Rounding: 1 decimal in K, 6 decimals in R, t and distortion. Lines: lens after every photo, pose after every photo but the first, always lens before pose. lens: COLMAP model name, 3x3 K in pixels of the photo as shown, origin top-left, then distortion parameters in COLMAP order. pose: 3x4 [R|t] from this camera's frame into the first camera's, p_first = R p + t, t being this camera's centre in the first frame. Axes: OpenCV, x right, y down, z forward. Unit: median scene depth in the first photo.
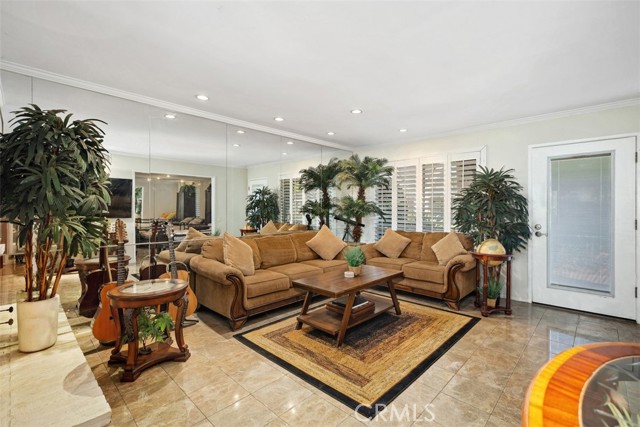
lens RADIAL K [[289.3, 0, 318.3], [0, 289.3, 212.8], [0, 0, 1]] dist [0.008261, -0.000692]
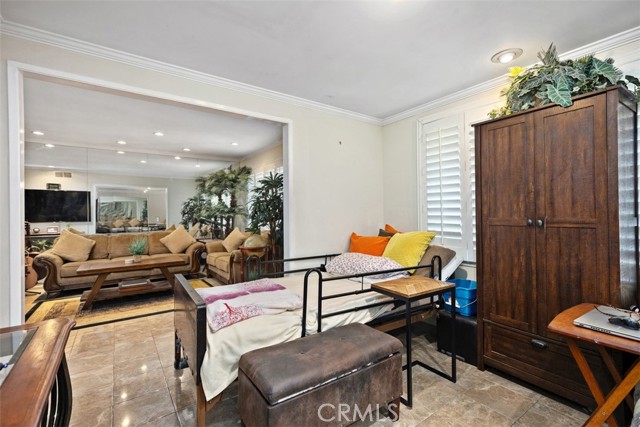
lens RADIAL K [[289.3, 0, 320.1], [0, 289.3, 211.6], [0, 0, 1]] dist [0.008261, -0.000692]
pose [[0.981537, -0.012733, -0.190850, 0.904265], [0.011091, 0.999892, -0.009668, -0.000948], [0.190953, 0.007373, 0.981572, -0.122099]]
